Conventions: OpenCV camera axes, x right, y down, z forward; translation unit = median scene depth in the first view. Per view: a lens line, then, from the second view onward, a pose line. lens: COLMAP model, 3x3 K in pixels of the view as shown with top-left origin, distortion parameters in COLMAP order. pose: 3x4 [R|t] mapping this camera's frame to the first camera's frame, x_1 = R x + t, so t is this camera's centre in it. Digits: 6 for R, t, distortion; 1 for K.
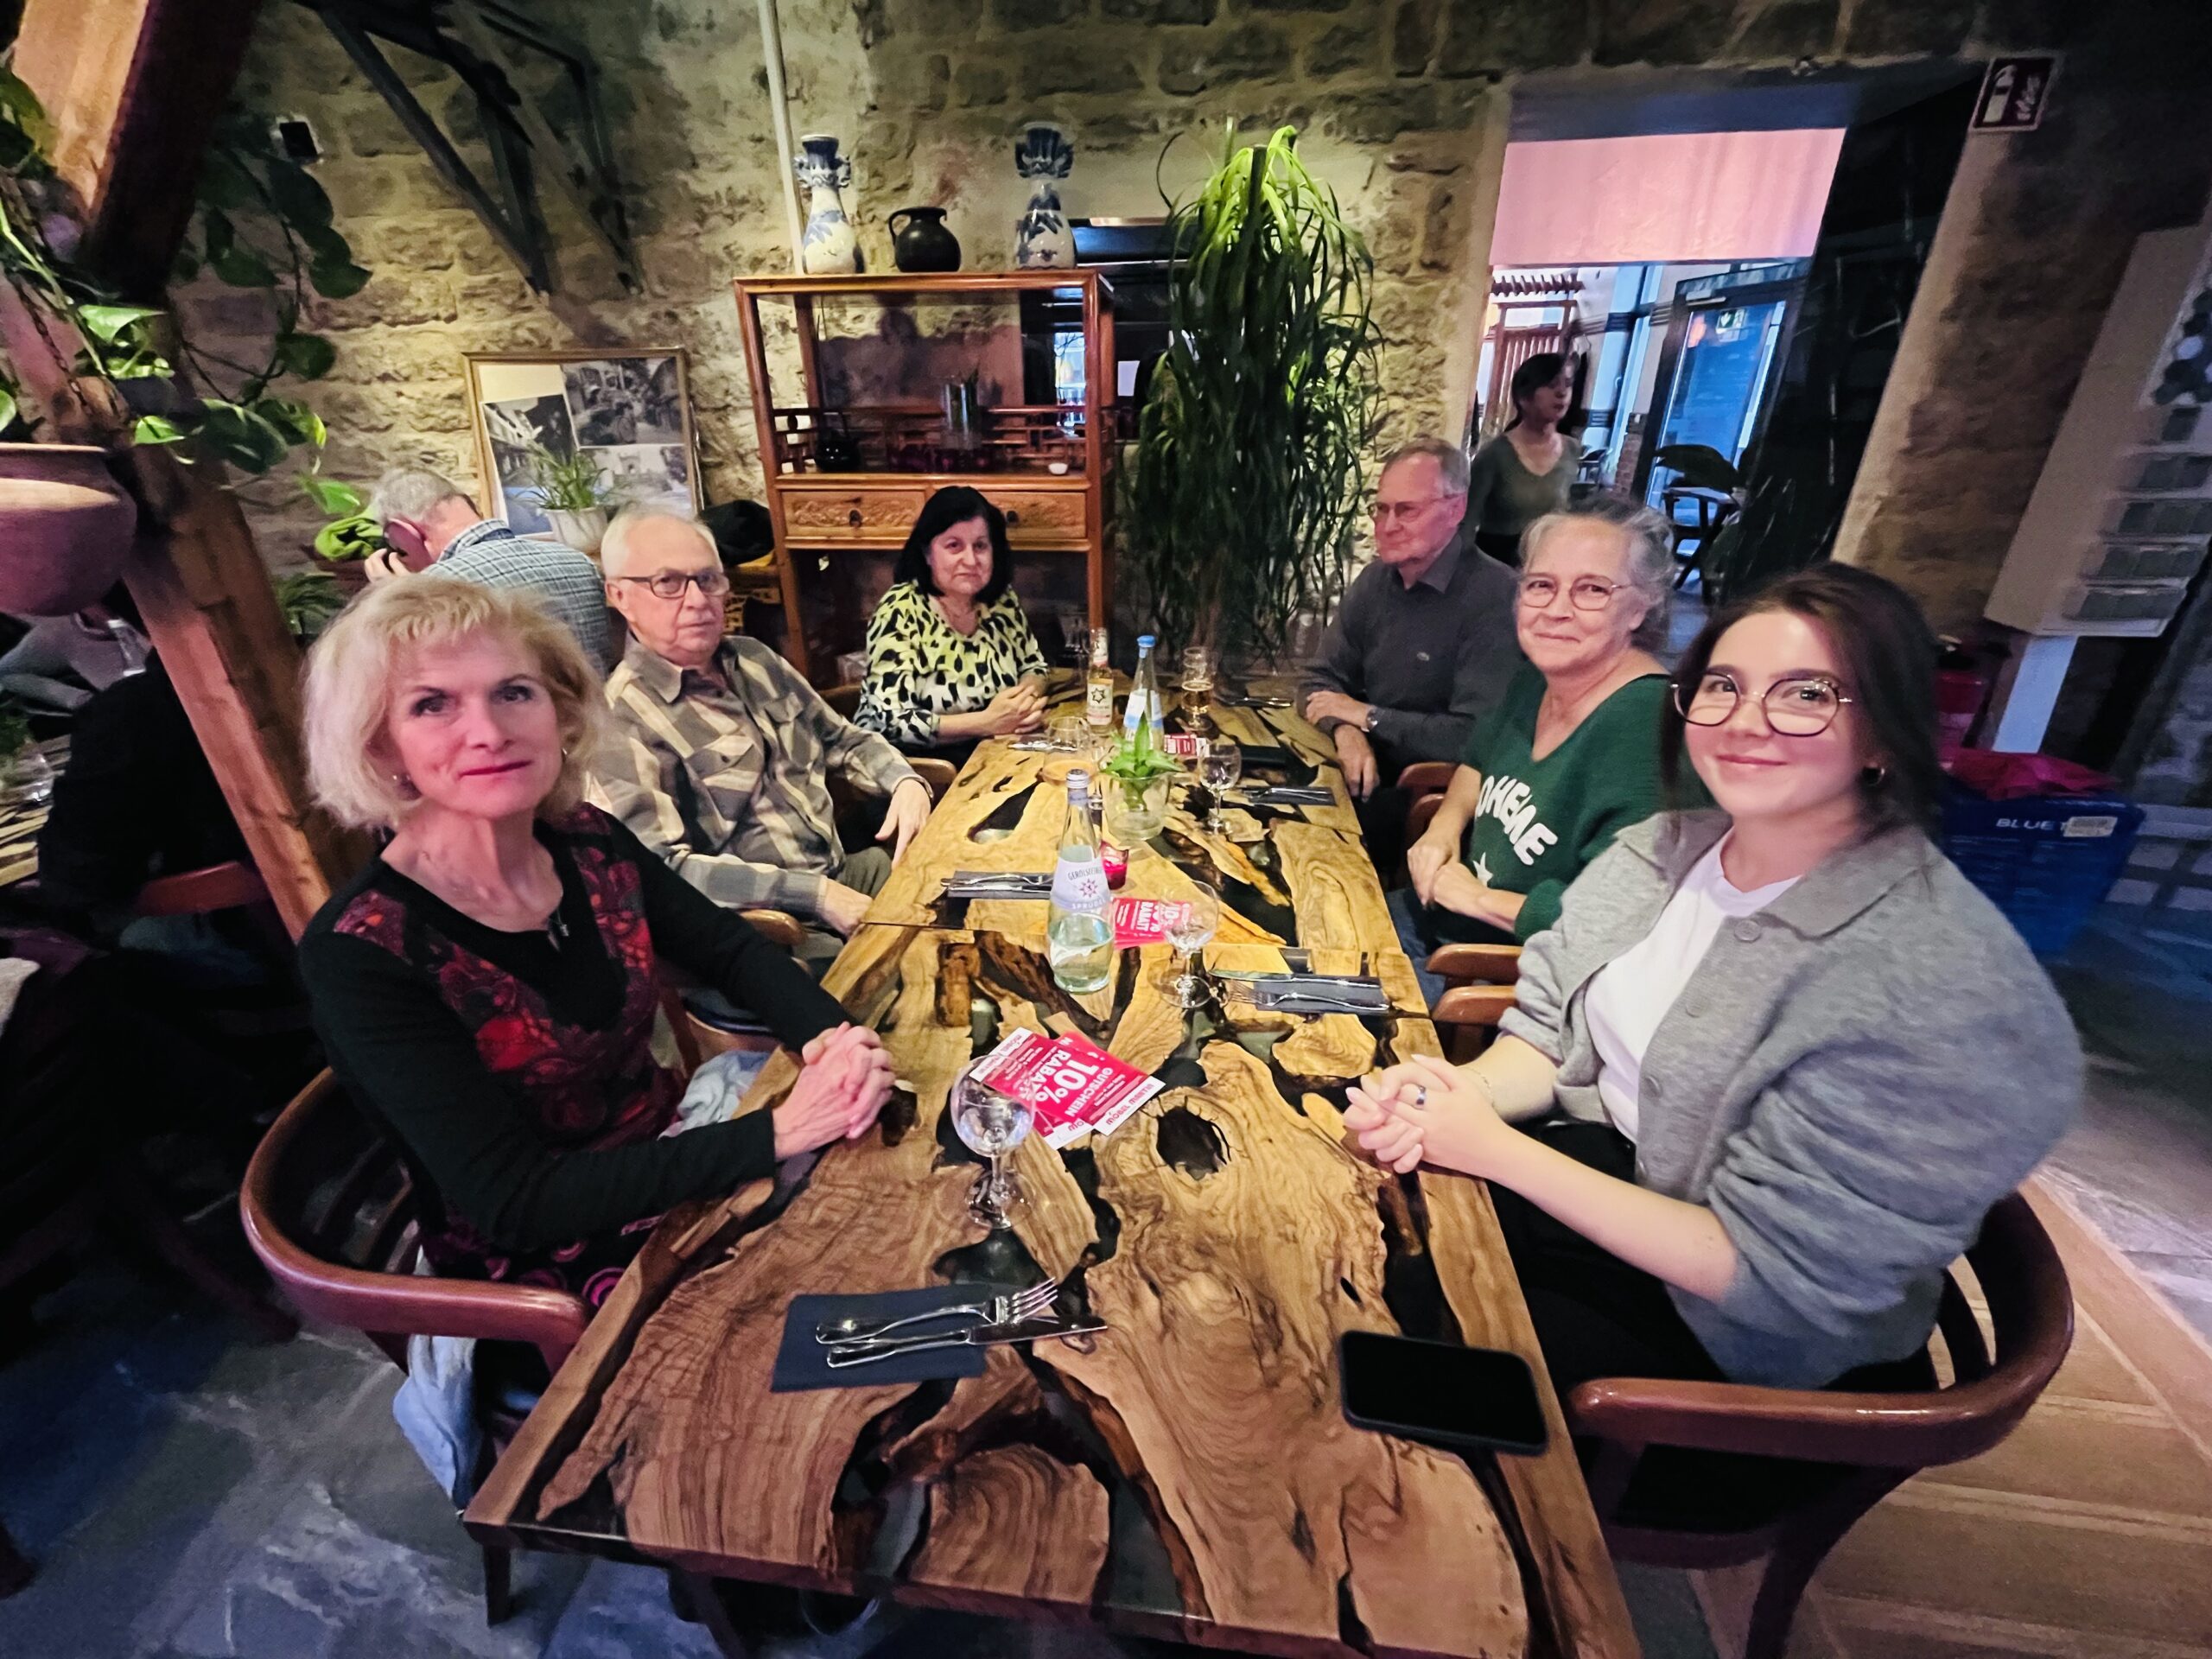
lens RADIAL K [[899.6, 0, 1103.4], [0, 899.6, 825.6], [0, 0, 1]] dist [-0.003745, -0.000638]
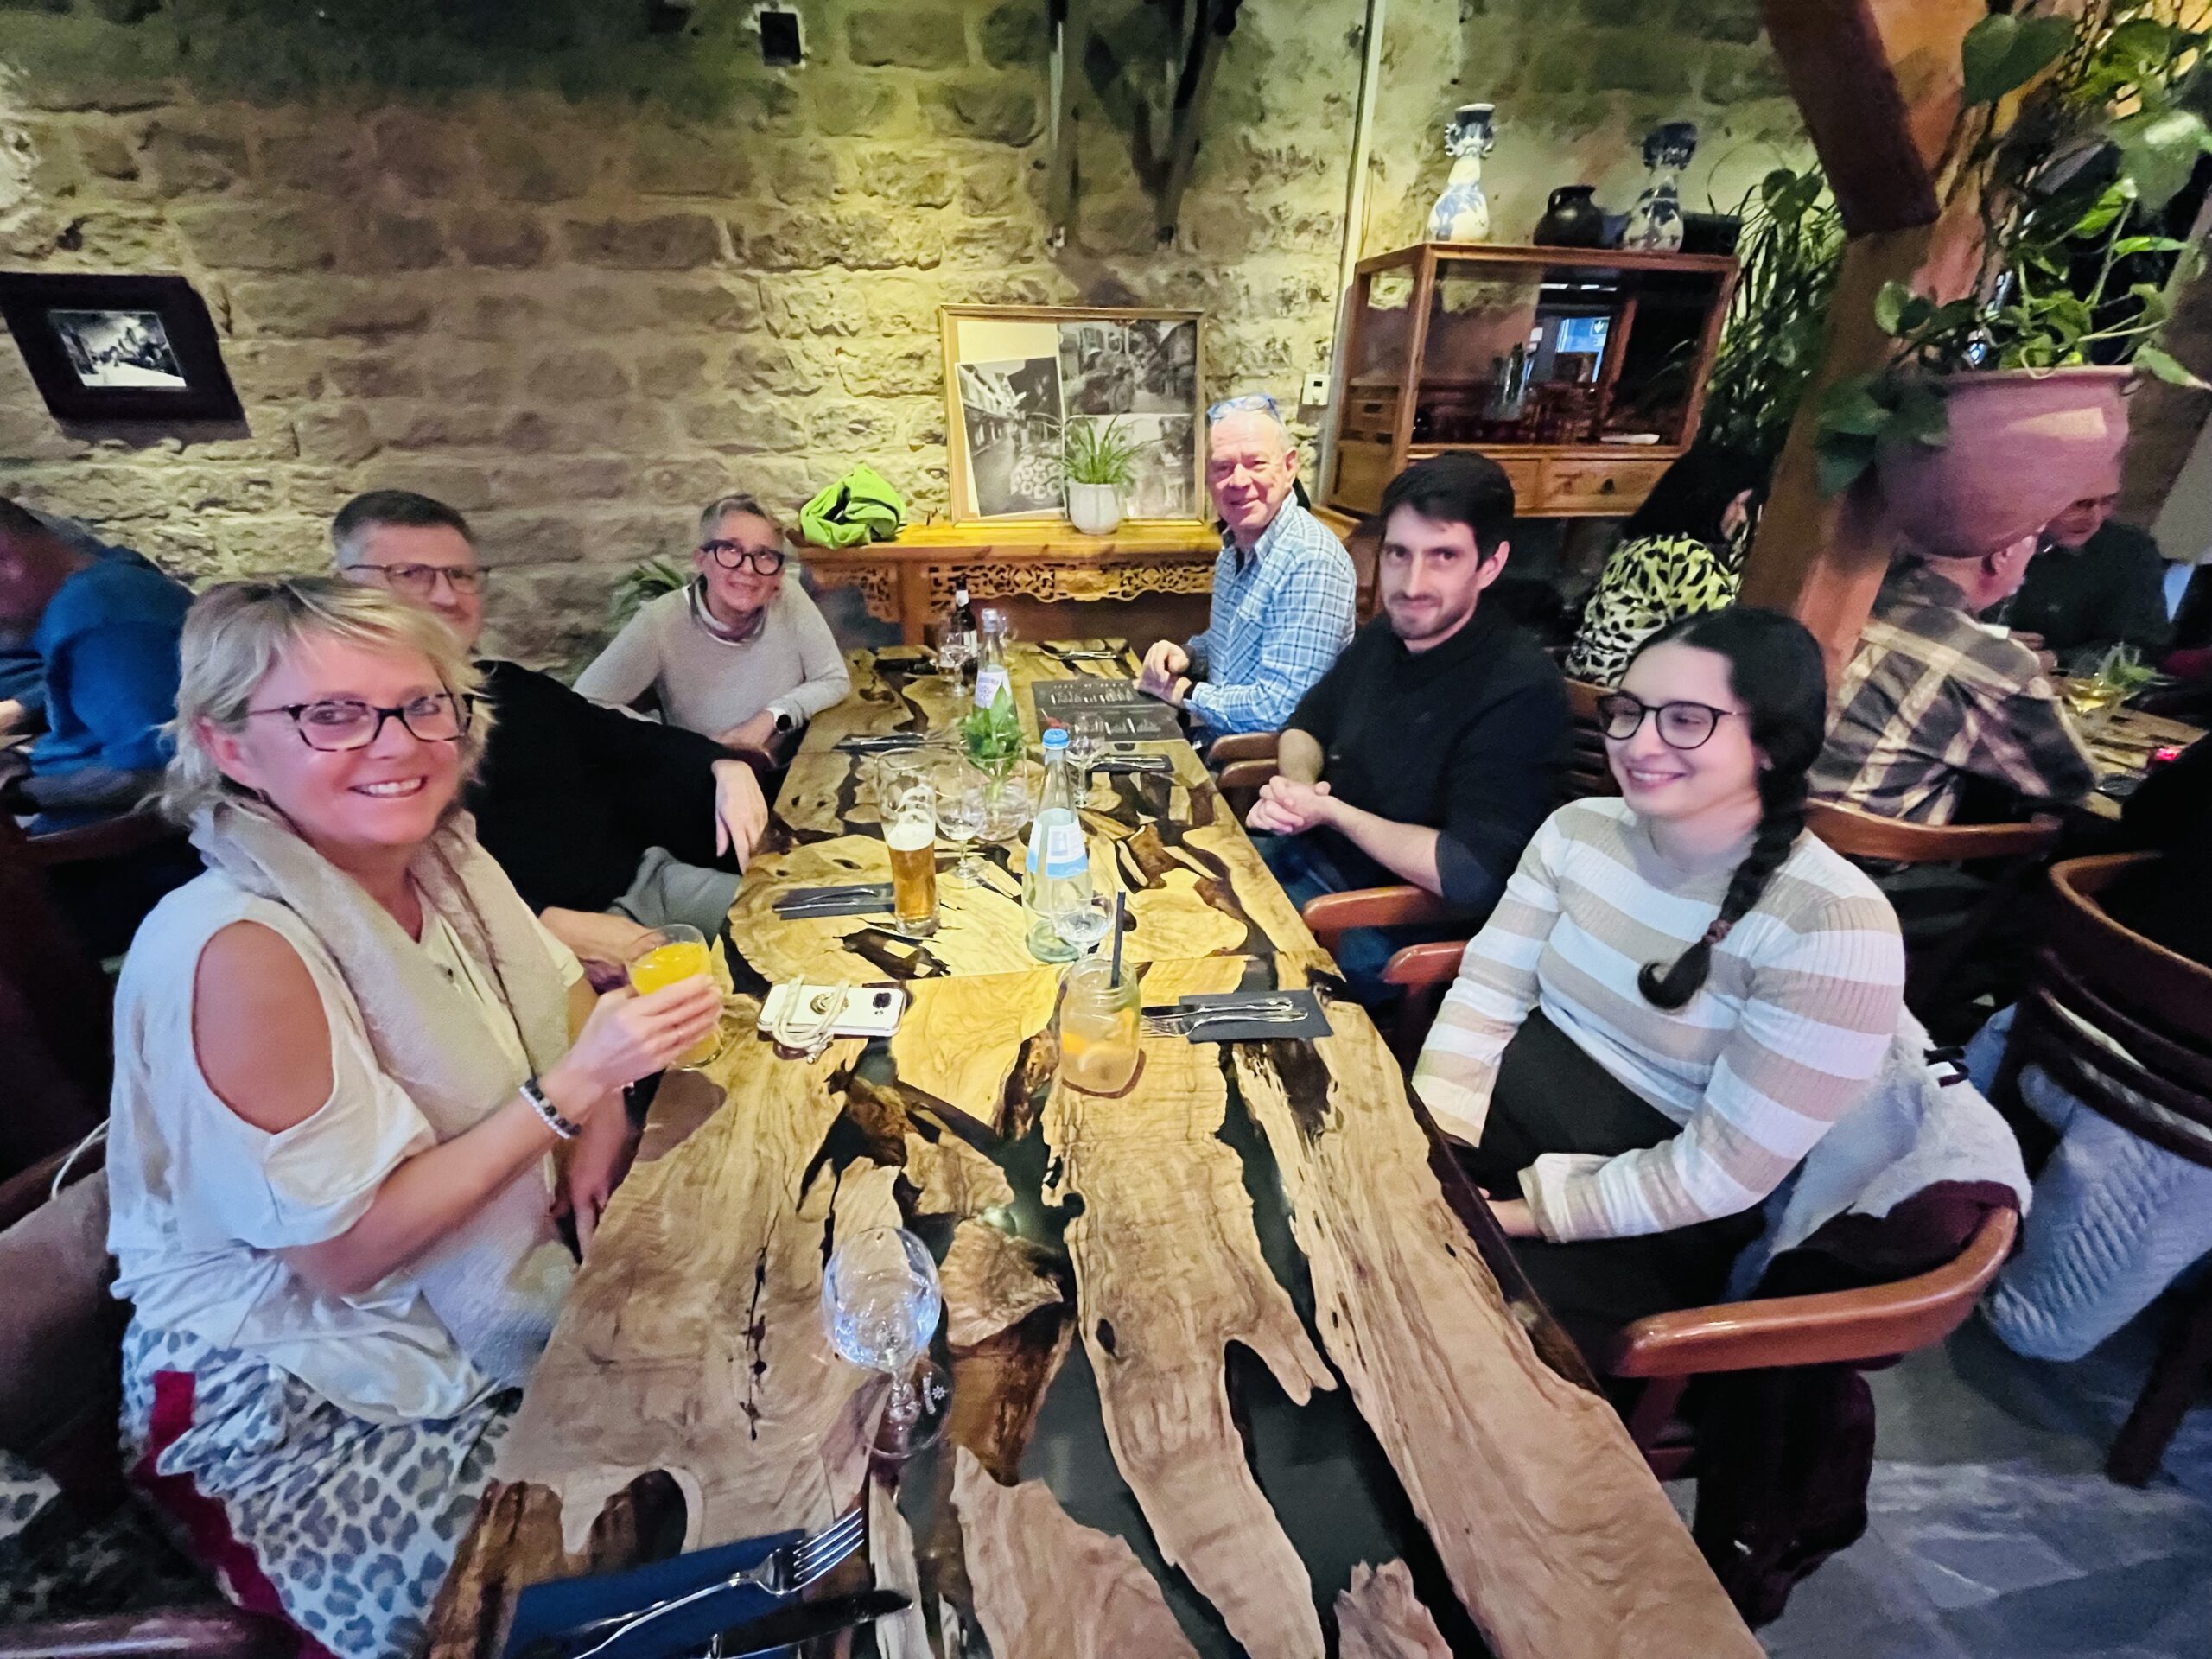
lens RADIAL K [[899.6, 0, 1115.9], [0, 899.6, 831.7], [0, 0, 1]] dist [-0.003745, -0.000638]
pose [[0.952325, -0.119055, 0.280898, -0.928966], [0.116495, 0.992855, 0.025858, -0.023655], [-0.281969, 0.008098, 0.959389, 0.127258]]
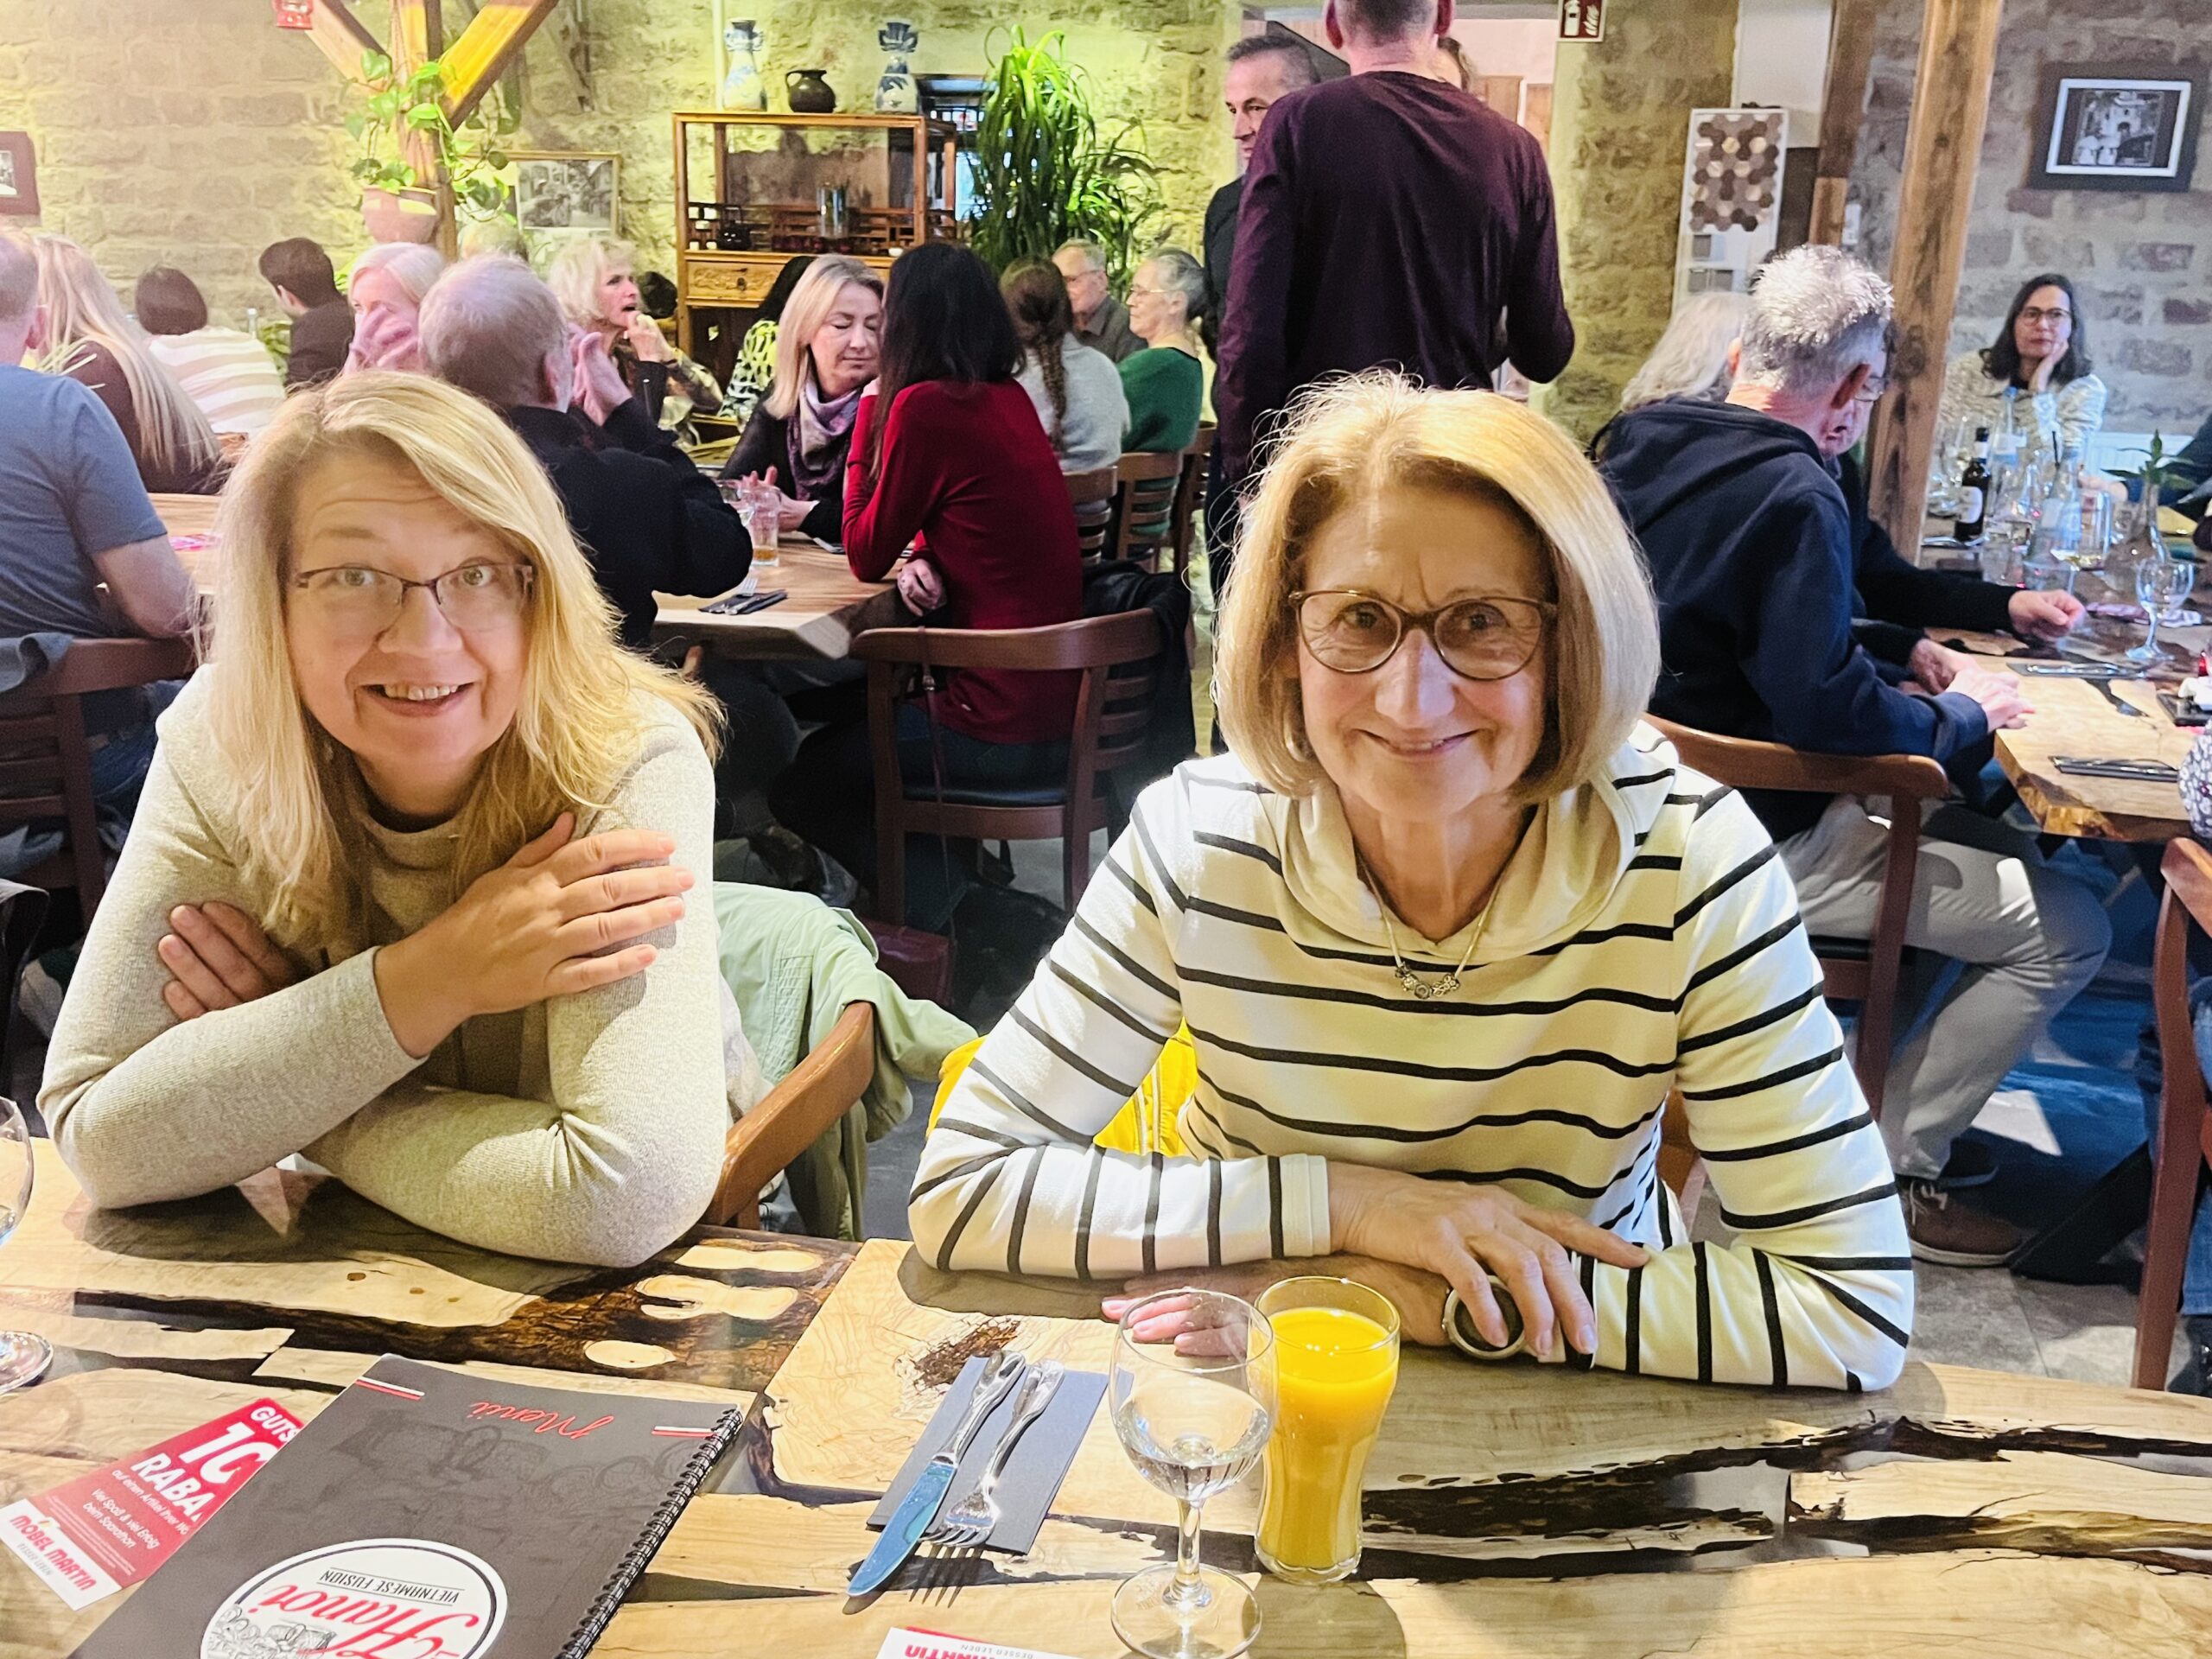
lens RADIAL K [[2036.7, 0, 1111.7], [0, 2036.7, 831.1], [0, 0, 1]] dist [0.019585, 0.000000]
pose [[0.993832, 0.064062, -0.090516, 0.531321], [-0.078027, 0.983979, -0.160305, 0.804476], [0.078796, 0.166379, 0.982909, -1.598106]]
